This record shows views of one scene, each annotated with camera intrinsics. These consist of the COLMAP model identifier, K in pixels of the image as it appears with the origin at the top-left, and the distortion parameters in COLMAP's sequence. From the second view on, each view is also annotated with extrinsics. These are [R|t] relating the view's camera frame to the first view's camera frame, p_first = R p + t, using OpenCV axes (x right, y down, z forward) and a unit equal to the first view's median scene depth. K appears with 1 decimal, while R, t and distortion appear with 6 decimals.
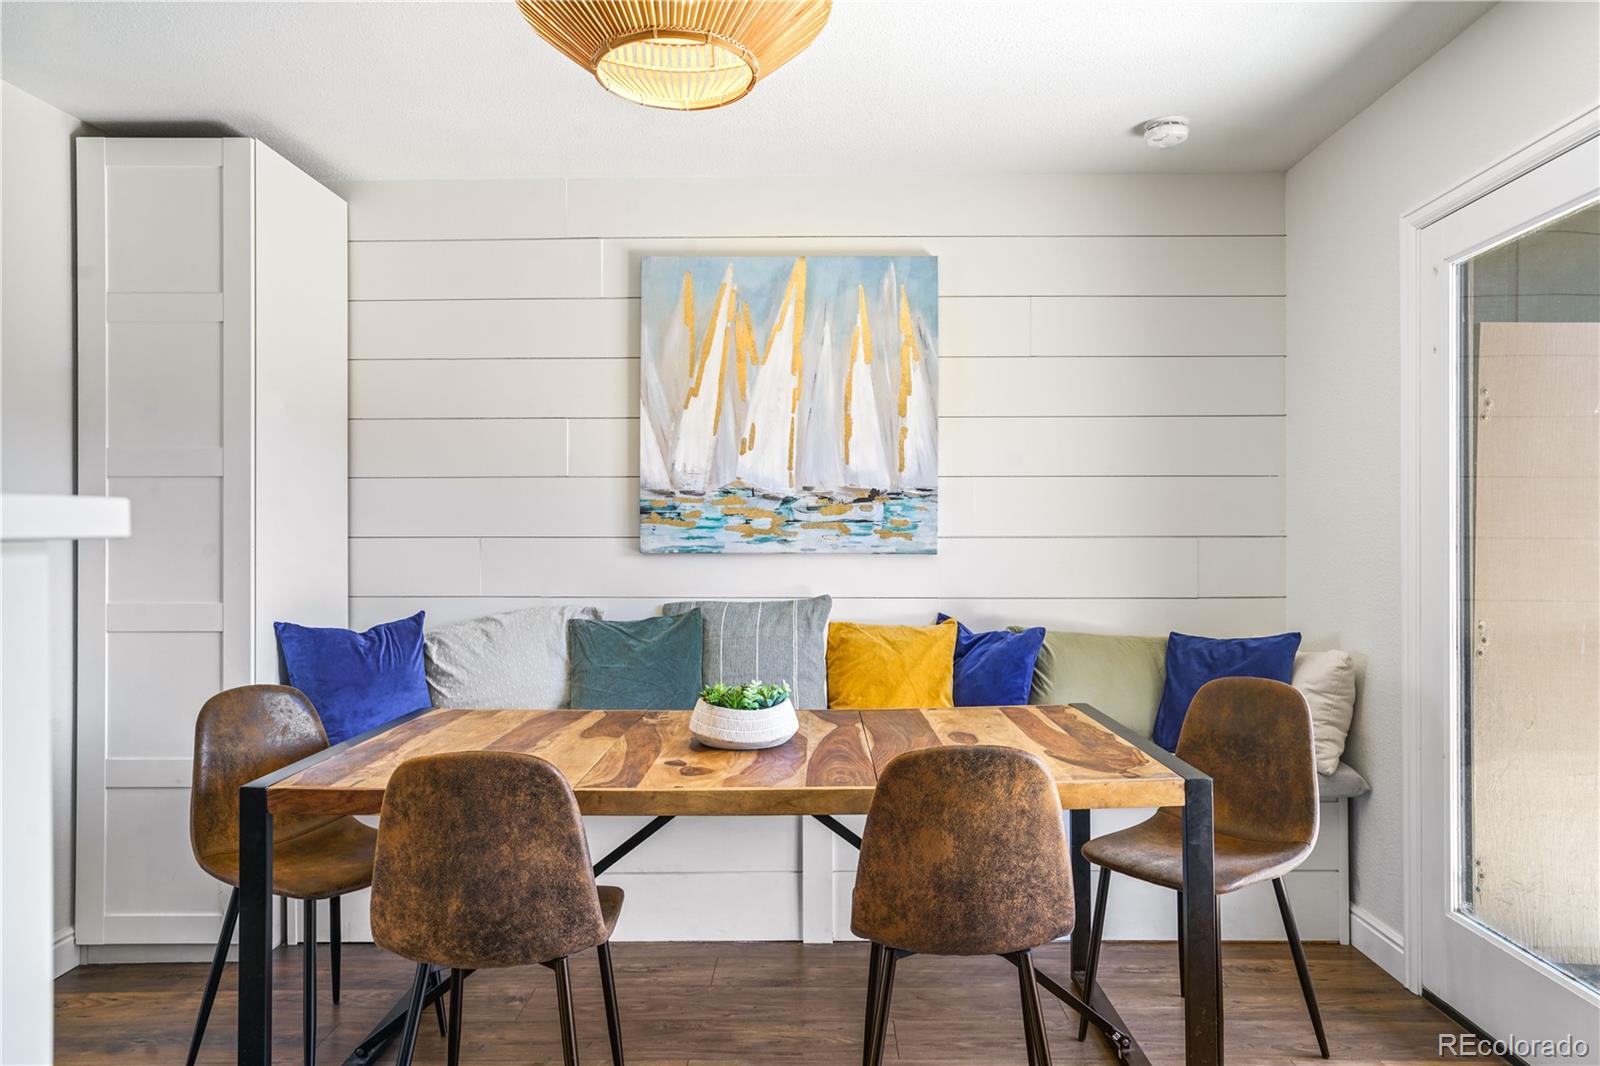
lens RADIAL K [[1086.9, 0, 801.0], [0, 1086.9, 528.6], [0, 0, 1]] dist [0.004161, 0.009065]
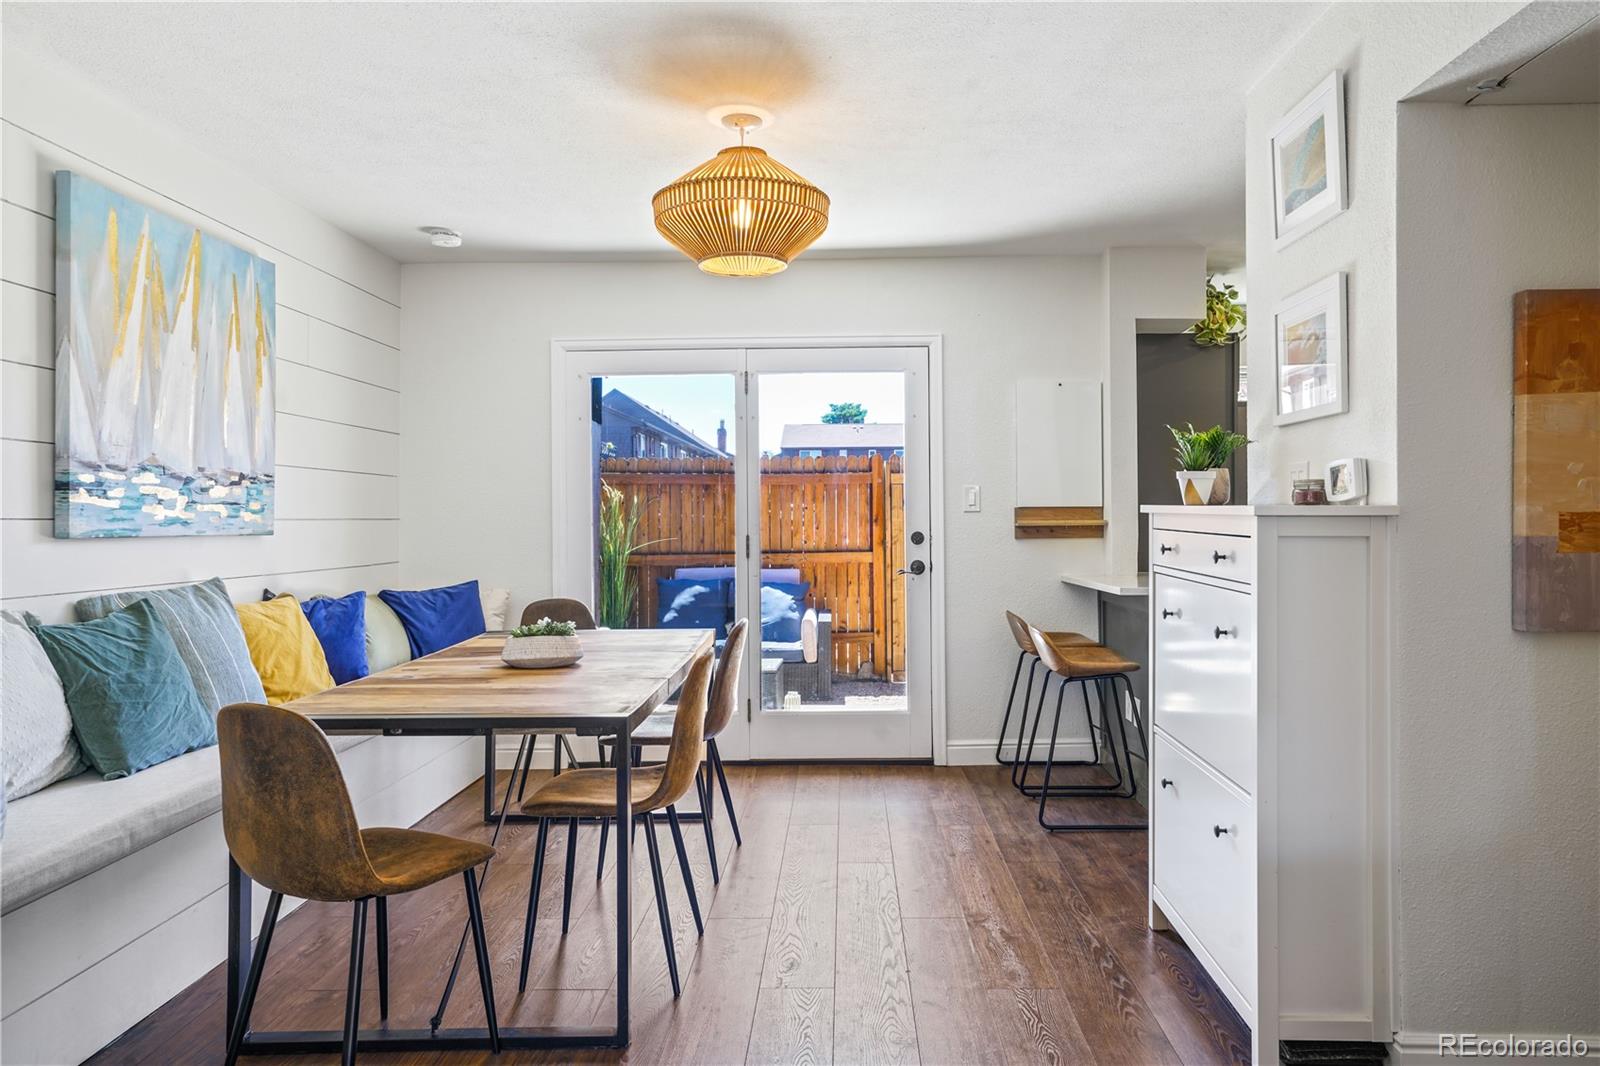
lens RADIAL K [[1086.9, 0, 804.3], [0, 1086.9, 525.9], [0, 0, 1]] dist [0.004161, 0.009065]
pose [[0.004364, -0.003476, 0.999984, -0.966238], [-0.002864, 0.999990, 0.003489, 0.008887], [-0.999986, -0.002880, 0.004354, 0.453997]]
